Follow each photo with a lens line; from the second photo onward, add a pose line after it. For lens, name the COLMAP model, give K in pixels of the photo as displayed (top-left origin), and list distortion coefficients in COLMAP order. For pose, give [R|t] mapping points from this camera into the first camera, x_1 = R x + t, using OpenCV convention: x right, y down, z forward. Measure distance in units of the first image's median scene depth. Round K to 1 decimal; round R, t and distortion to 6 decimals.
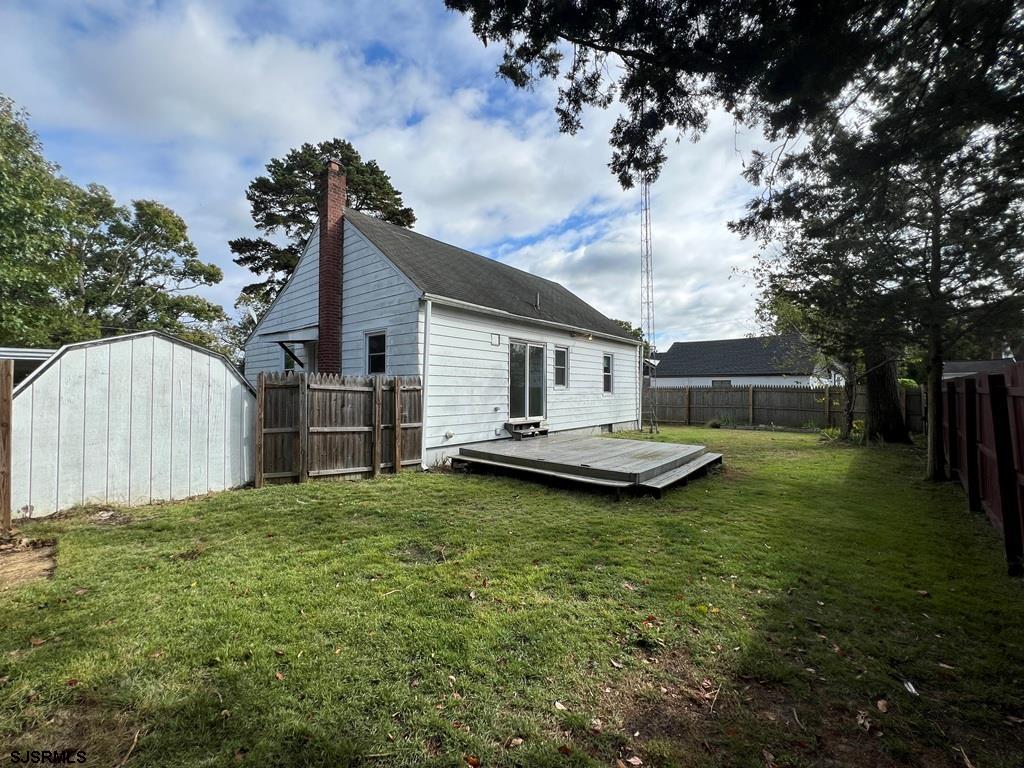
lens RADIAL K [[409.0, 0, 505.6], [0, 409.0, 383.5], [0, 0, 1]] dist [-0.003536, 0.002229]
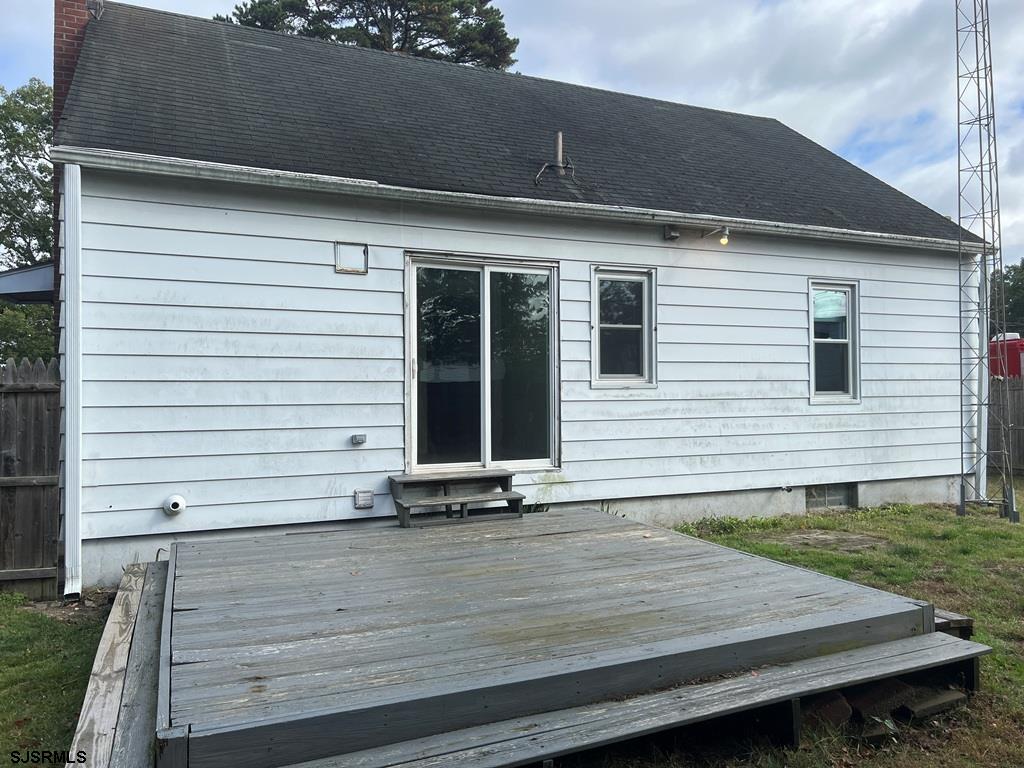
lens RADIAL K [[764.6, 0, 514.1], [0, 764.6, 385.5], [0, 0, 1]] dist [0.058717, -0.038196]
pose [[0.903103, -0.019177, -0.428995, 0.362282], [0.019668, 0.999801, -0.003289, 0.014575], [0.428972, -0.005467, 0.903301, 0.360218]]
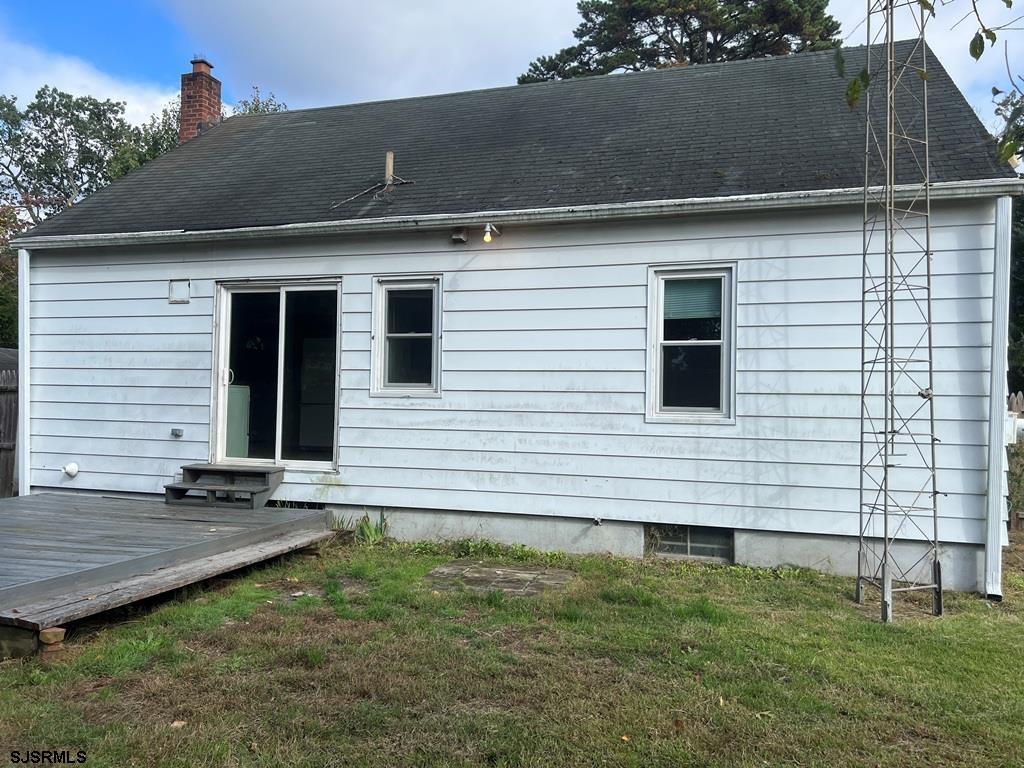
lens RADIAL K [[764.6, 0, 521.0], [0, 764.6, 384.2], [0, 0, 1]] dist [0.058717, -0.038196]
pose [[0.395472, -0.023559, -0.918176, 0.853994], [-0.004683, 0.999606, -0.027665, 0.024116], [0.918466, 0.015241, 0.395206, 0.875240]]
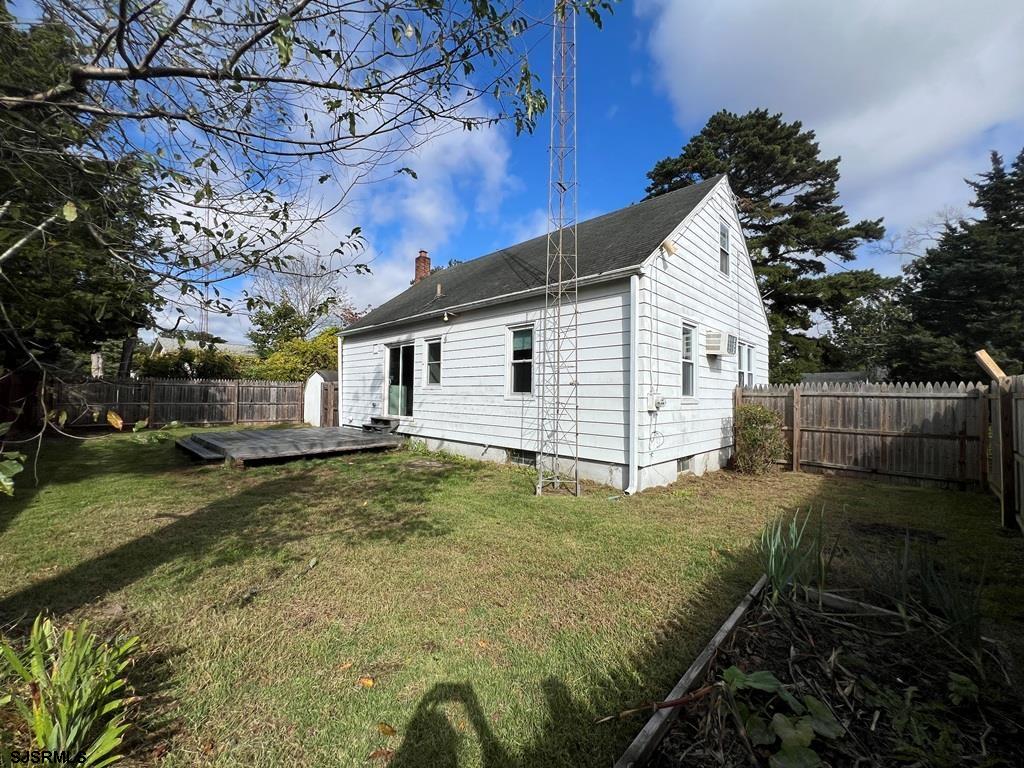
lens RADIAL K [[409.0, 0, 510.3], [0, 409.0, 384.0], [0, 0, 1]] dist [-0.003536, 0.002229]
pose [[-0.065783, -0.035676, -0.997196, 1.028675], [-0.006370, 0.999355, -0.035333, 0.035759], [0.997814, 0.004028, -0.065967, 1.291957]]
